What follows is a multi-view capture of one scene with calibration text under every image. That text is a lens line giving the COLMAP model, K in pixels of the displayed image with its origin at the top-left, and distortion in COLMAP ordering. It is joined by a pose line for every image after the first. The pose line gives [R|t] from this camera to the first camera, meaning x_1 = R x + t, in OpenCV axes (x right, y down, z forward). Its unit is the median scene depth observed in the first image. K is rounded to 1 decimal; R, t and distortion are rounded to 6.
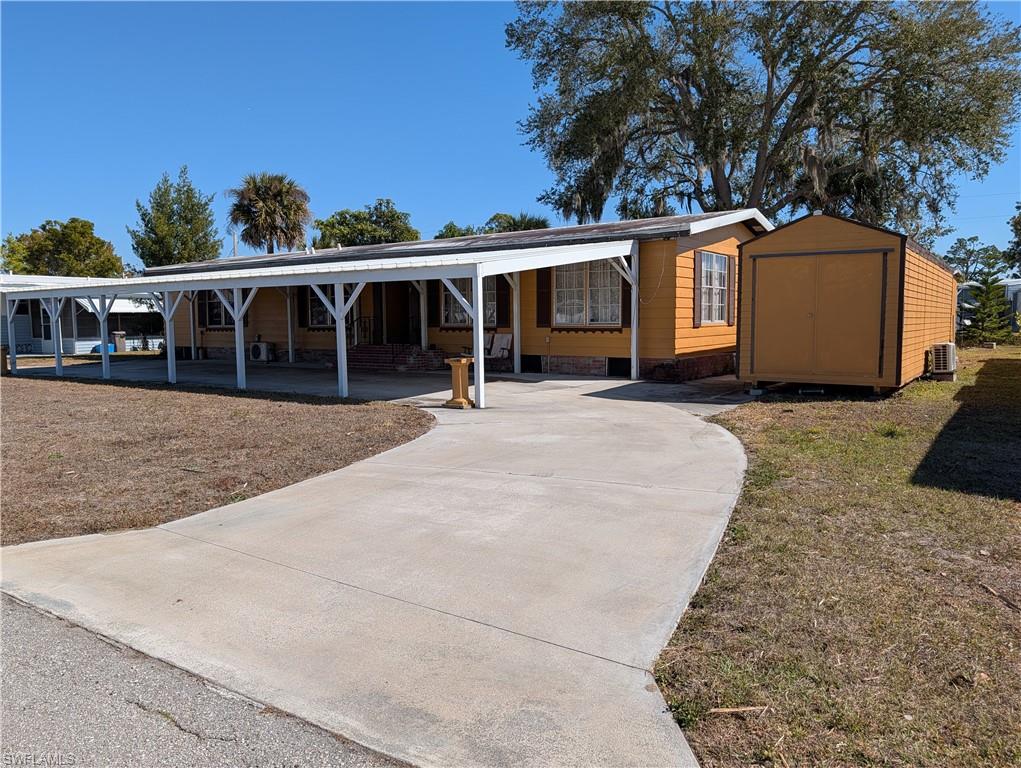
lens RADIAL K [[733.2, 0, 504.4], [0, 733.2, 385.9], [0, 0, 1]] dist [0.023257, -0.020933]
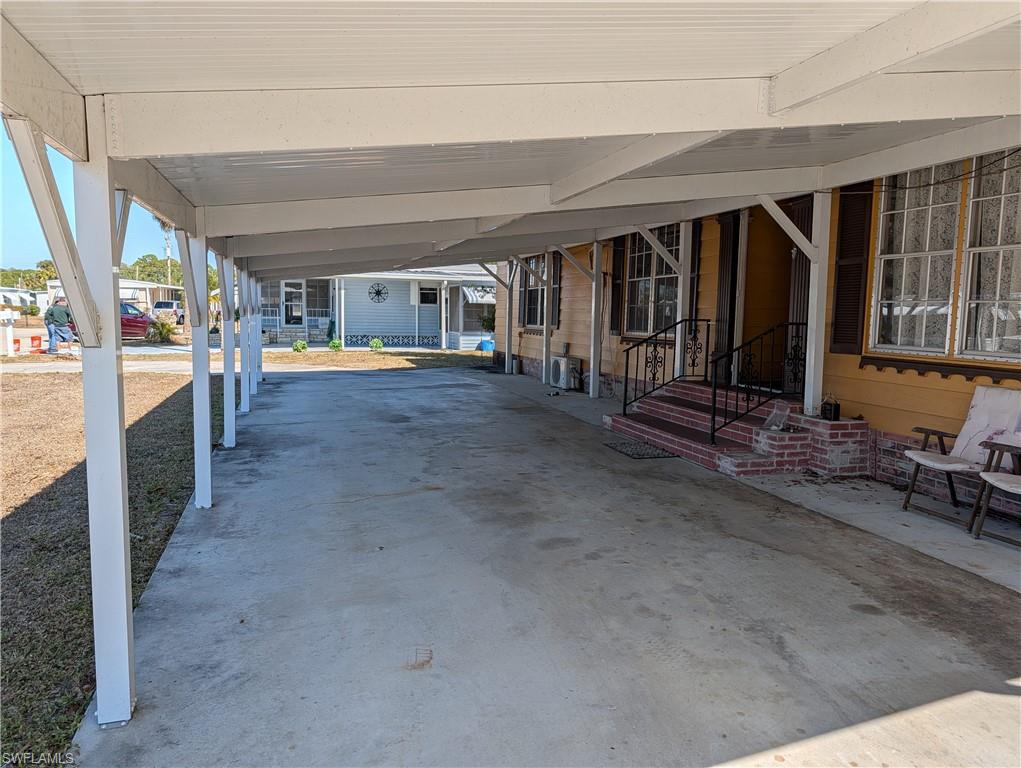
lens RADIAL K [[733.2, 0, 504.4], [0, 733.2, 385.9], [0, 0, 1]] dist [0.023257, -0.020933]
pose [[0.781682, 0.091686, -0.616901, -0.007556], [-0.091926, 0.995269, 0.031439, -0.061074], [0.616865, 0.032134, 0.786413, 0.633499]]
